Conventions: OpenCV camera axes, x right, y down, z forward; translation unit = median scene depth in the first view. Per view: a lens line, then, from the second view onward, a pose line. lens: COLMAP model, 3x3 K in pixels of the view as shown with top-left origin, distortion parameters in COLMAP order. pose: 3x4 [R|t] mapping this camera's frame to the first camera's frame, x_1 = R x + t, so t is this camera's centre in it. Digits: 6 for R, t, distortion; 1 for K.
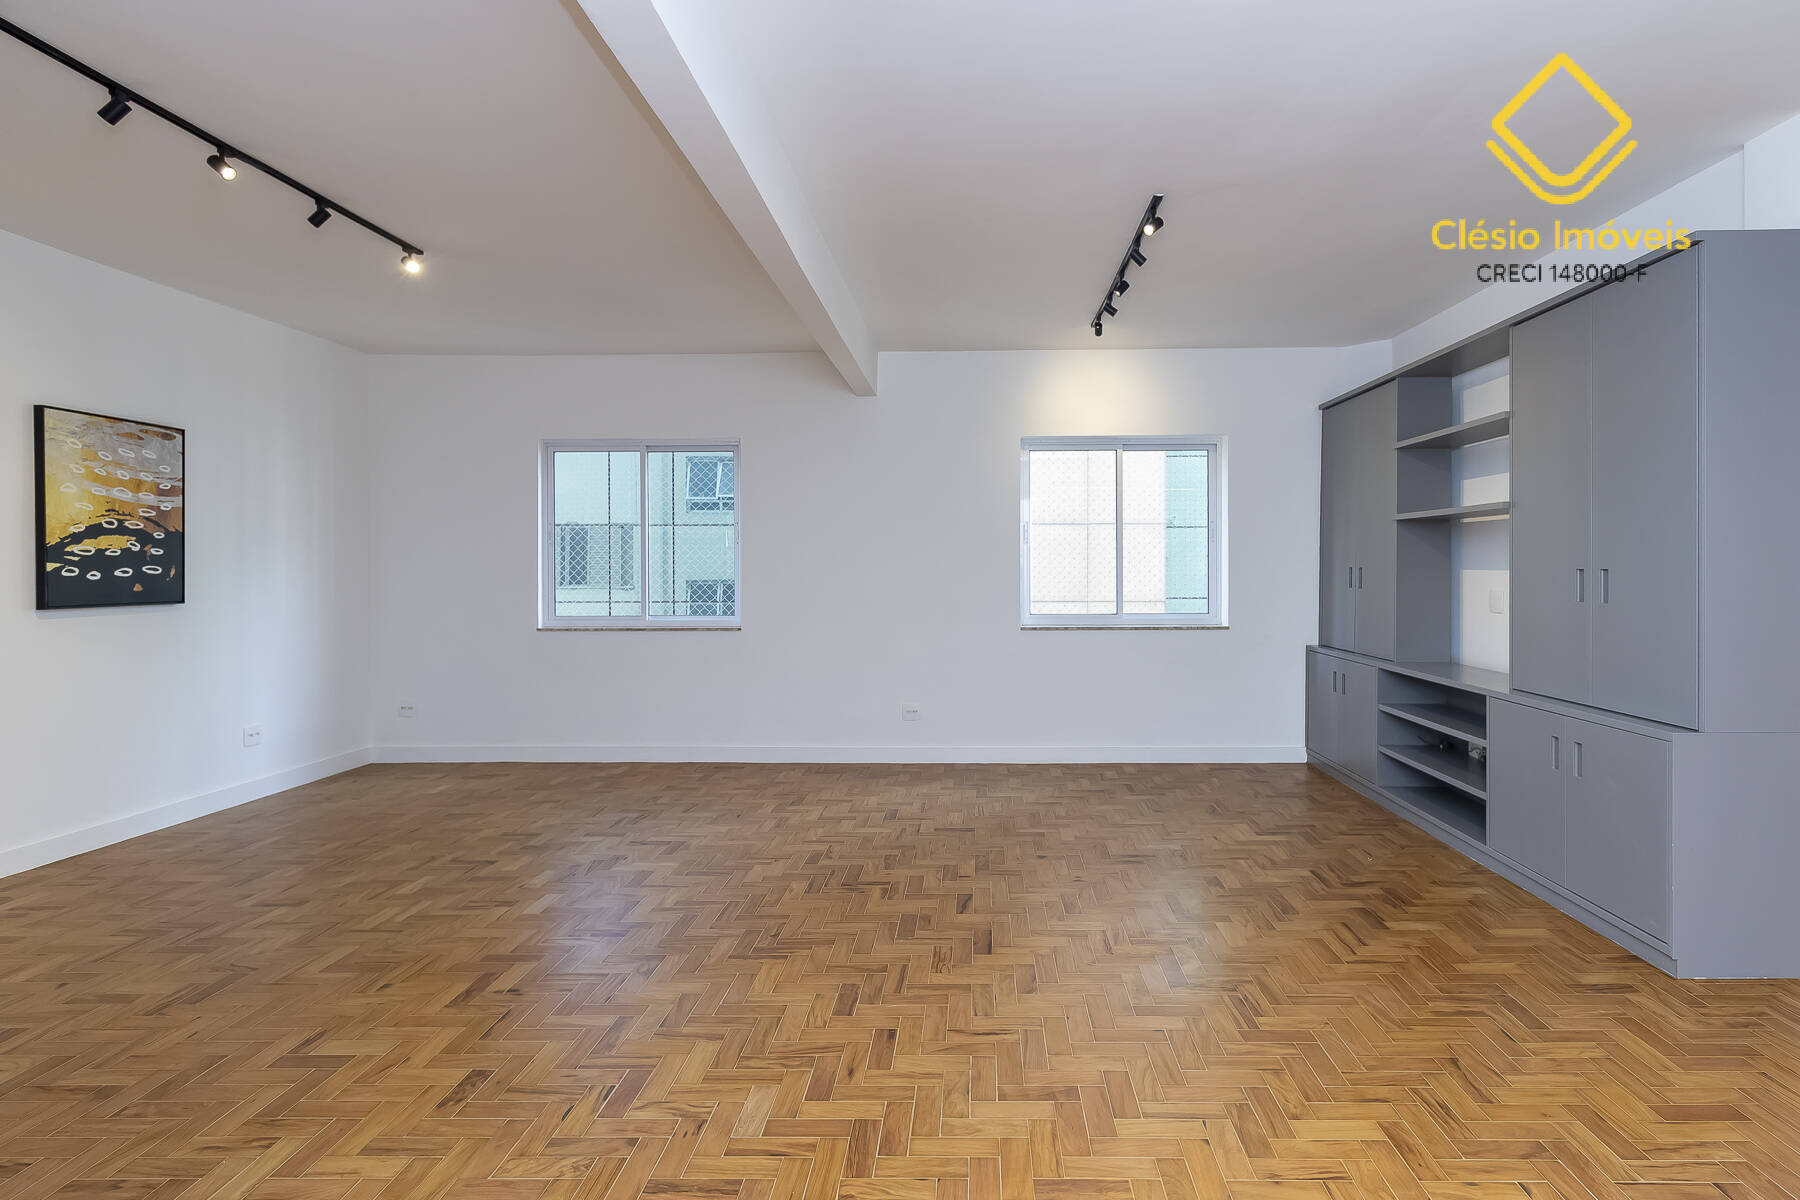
lens RADIAL K [[891.4, 0, 976.2], [0, 891.4, 574.1], [0, 0, 1]] dist [0.001500, 0.001414]
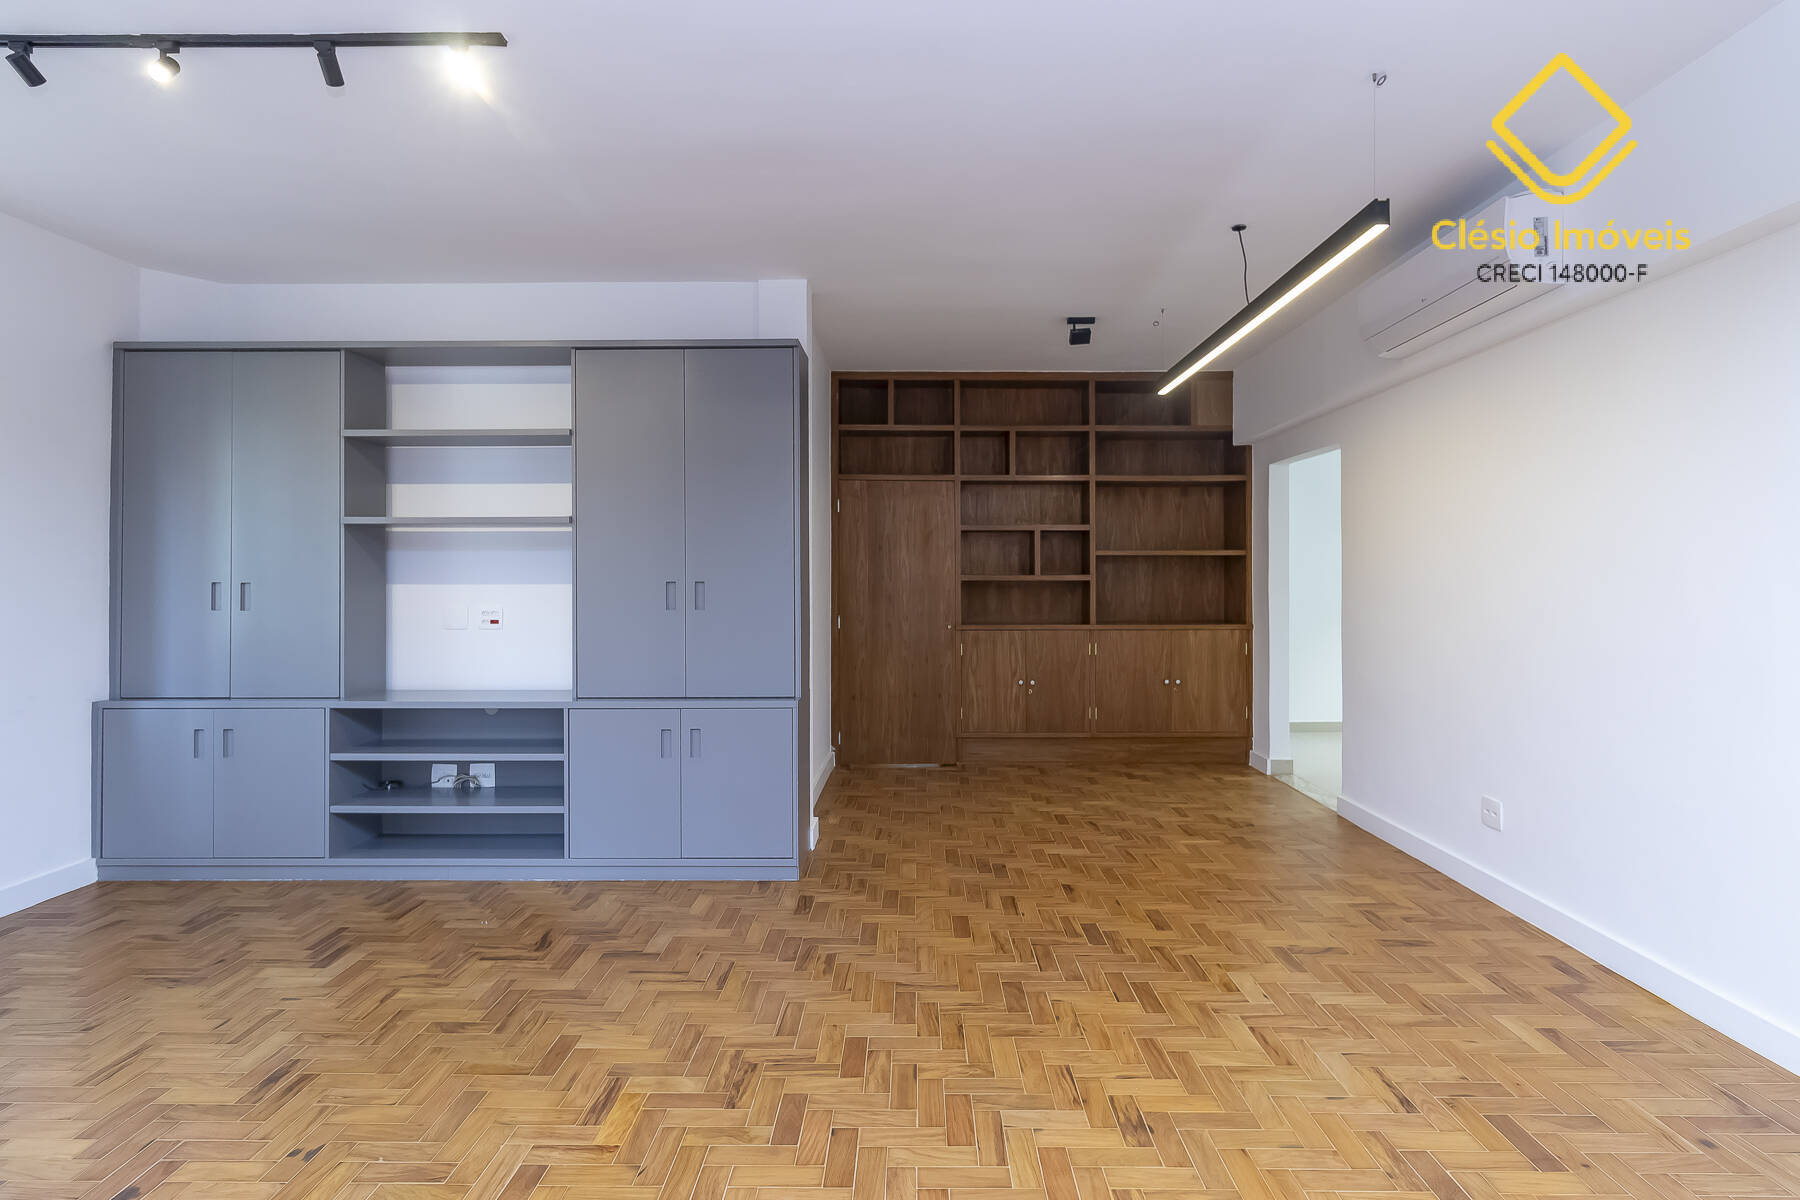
lens RADIAL K [[864.1, 0, 907.1], [0, 864.1, 577.5], [0, 0, 1]] dist [0.001165, 0.000924]
pose [[0.008062, 0.002944, 0.999963, -0.374015], [0.012232, 0.999921, -0.003042, -0.003989], [-0.999893, 0.012256, 0.008026, 0.563049]]
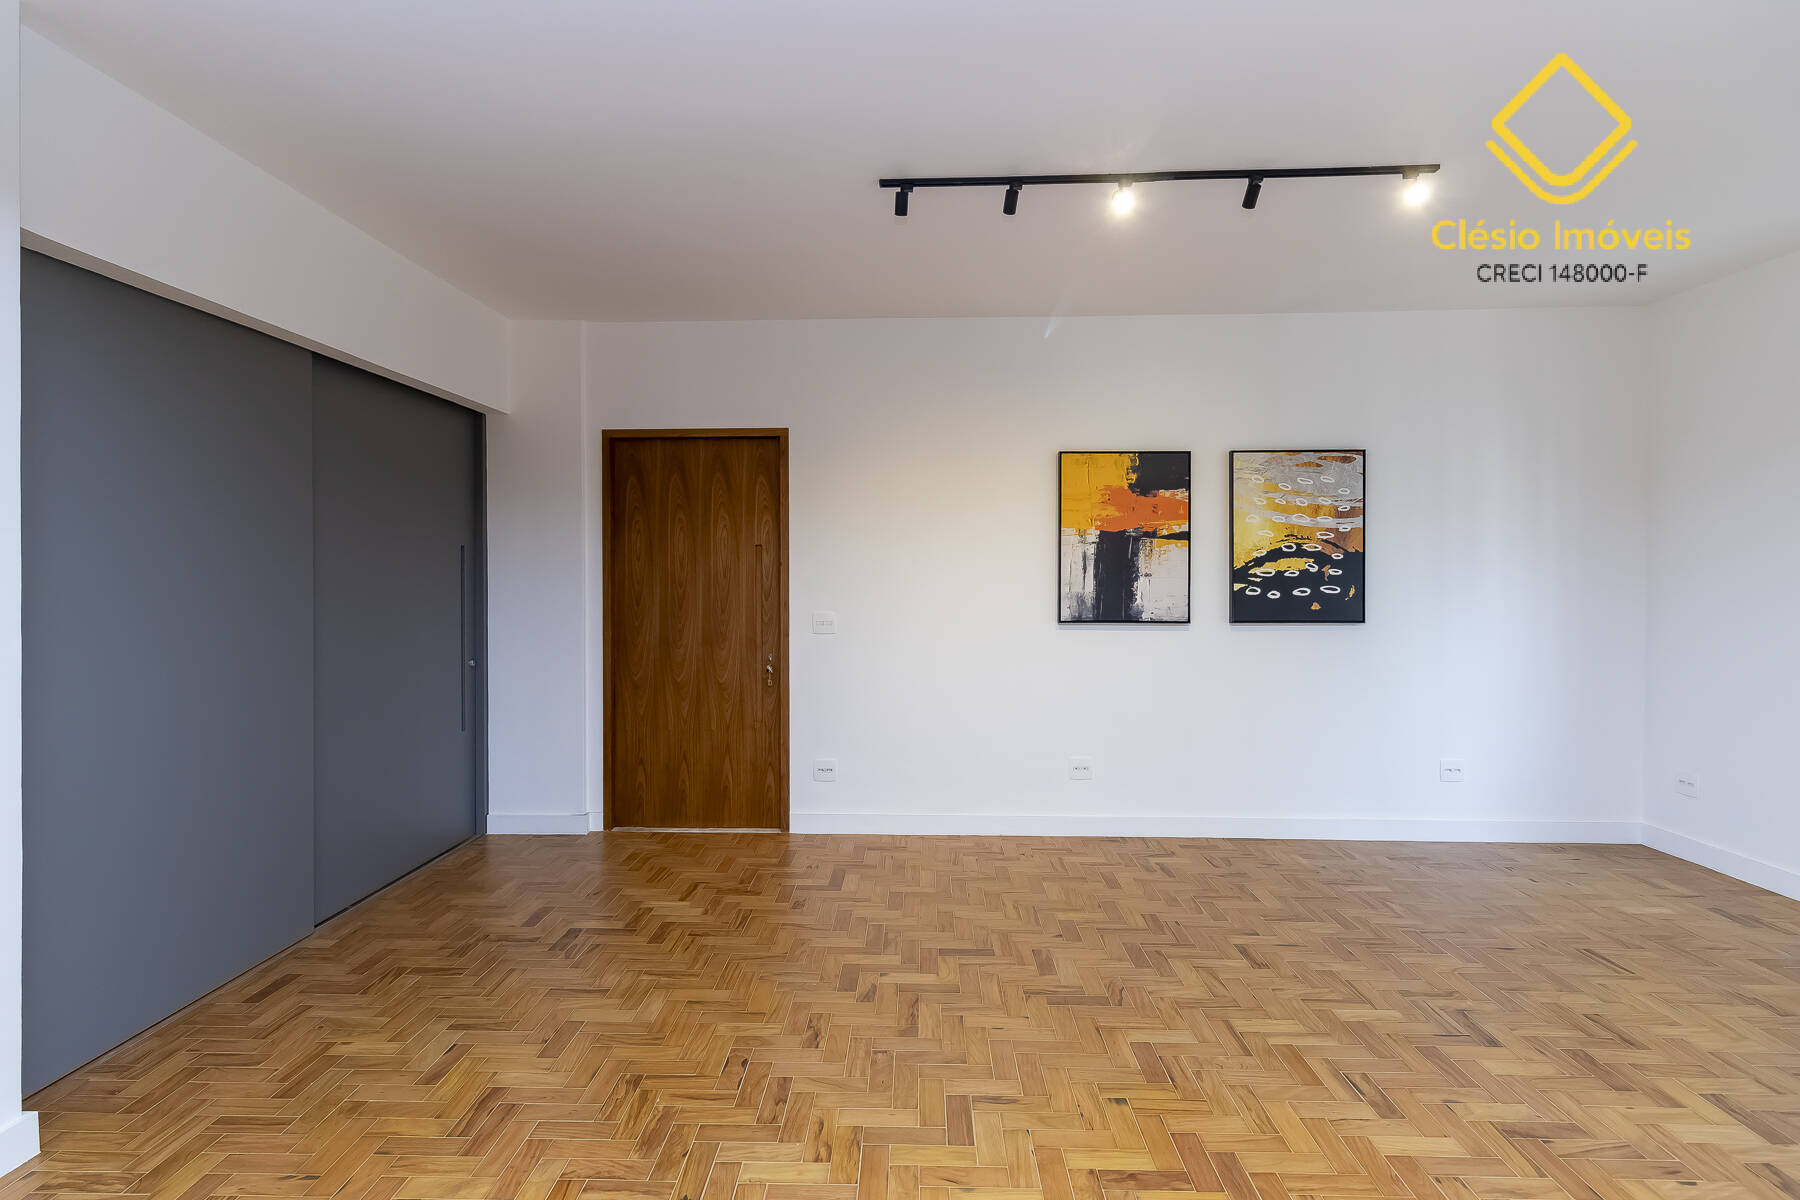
lens RADIAL K [[852.2, 0, 894.5], [0, 852.2, 579.6], [0, 0, 1]] dist [0.000130, 0.000918]
pose [[-0.028916, 0.006419, -0.999561, 0.094545], [-0.005197, 0.999965, 0.006572, -0.021314], [0.999568, 0.005385, -0.028881, 0.544710]]
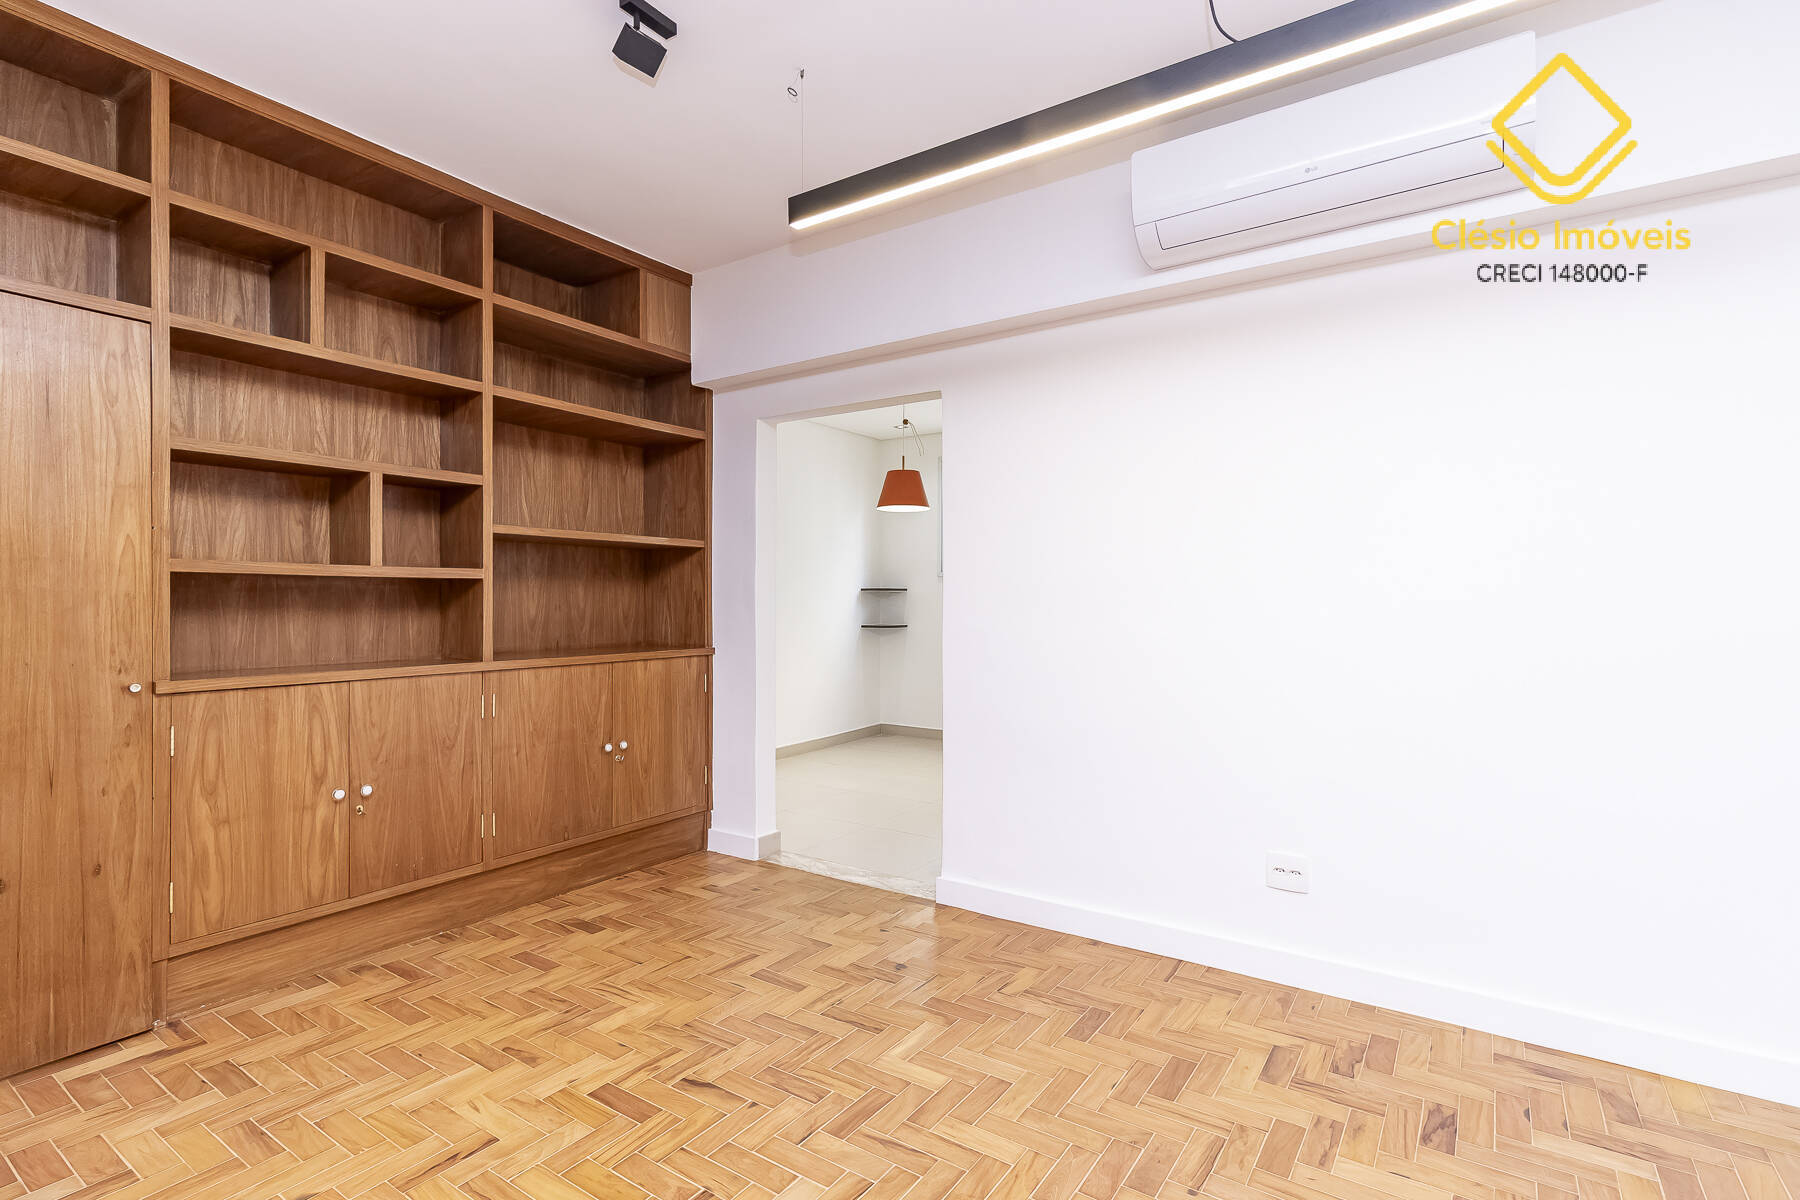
lens RADIAL K [[865.6, 0, 945.8], [0, 865.6, 606.1], [0, 0, 1]] dist [0.005190, 0.000513]
pose [[-0.834724, -0.005601, 0.550641, 0.319477], [0.004092, 0.999858, 0.016374, 0.013766], [-0.550654, 0.015921, -0.834582, 0.692270]]
